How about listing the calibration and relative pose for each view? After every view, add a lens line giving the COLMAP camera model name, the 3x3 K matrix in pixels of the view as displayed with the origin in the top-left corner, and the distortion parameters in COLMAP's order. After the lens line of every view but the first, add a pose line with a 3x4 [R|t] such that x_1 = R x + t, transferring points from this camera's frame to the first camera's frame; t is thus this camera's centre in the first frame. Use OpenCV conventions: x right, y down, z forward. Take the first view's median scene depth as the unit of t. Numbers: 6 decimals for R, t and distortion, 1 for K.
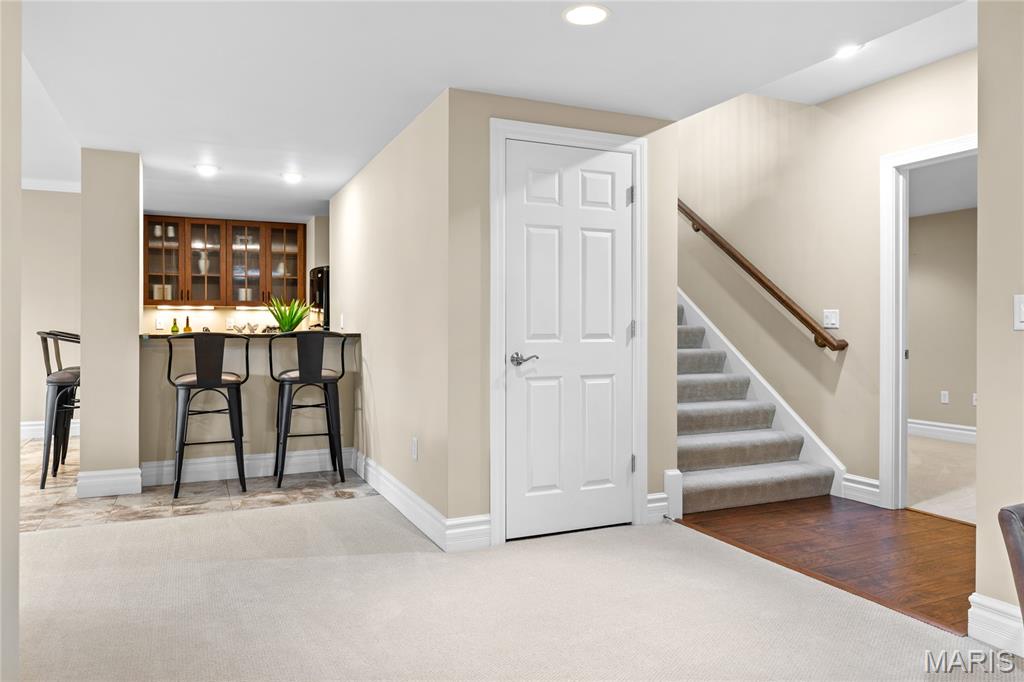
lens RADIAL K [[692.2, 0, 510.0], [0, 692.2, 323.7], [0, 0, 1]] dist [0.002824, 0.000918]
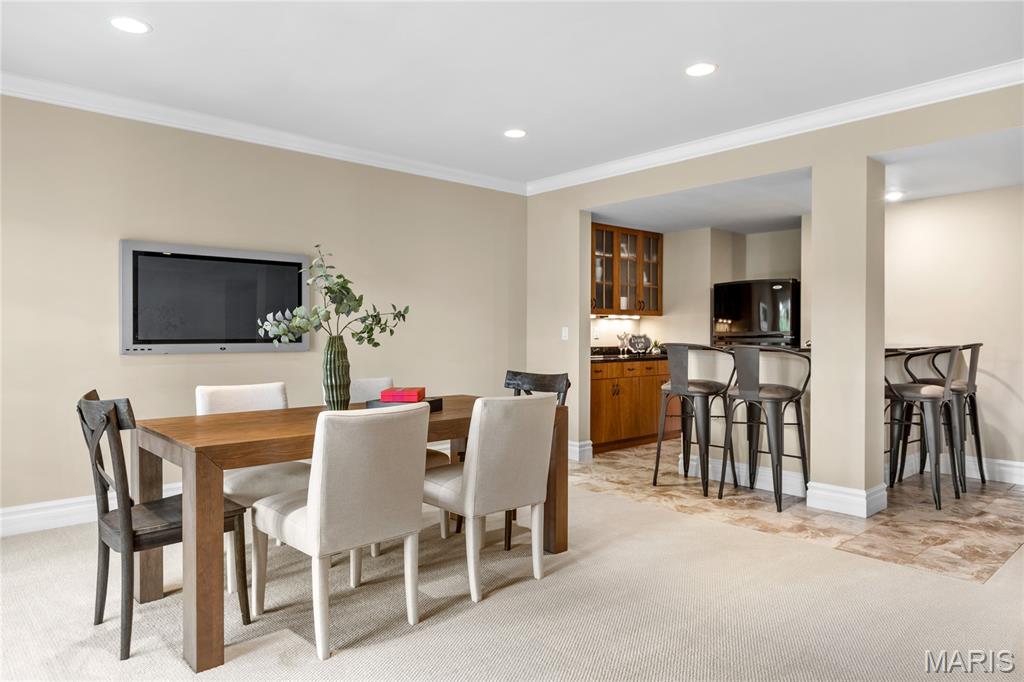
lens RADIAL K [[657.5, 0, 515.8], [0, 657.5, 341.3], [0, 0, 1]] dist [0.008201, 0.006279]
pose [[0.950351, -0.003471, 0.311162, -1.259425], [-0.003638, 0.999746, 0.022264, -0.013476], [-0.311160, -0.022290, 0.950096, 0.260622]]
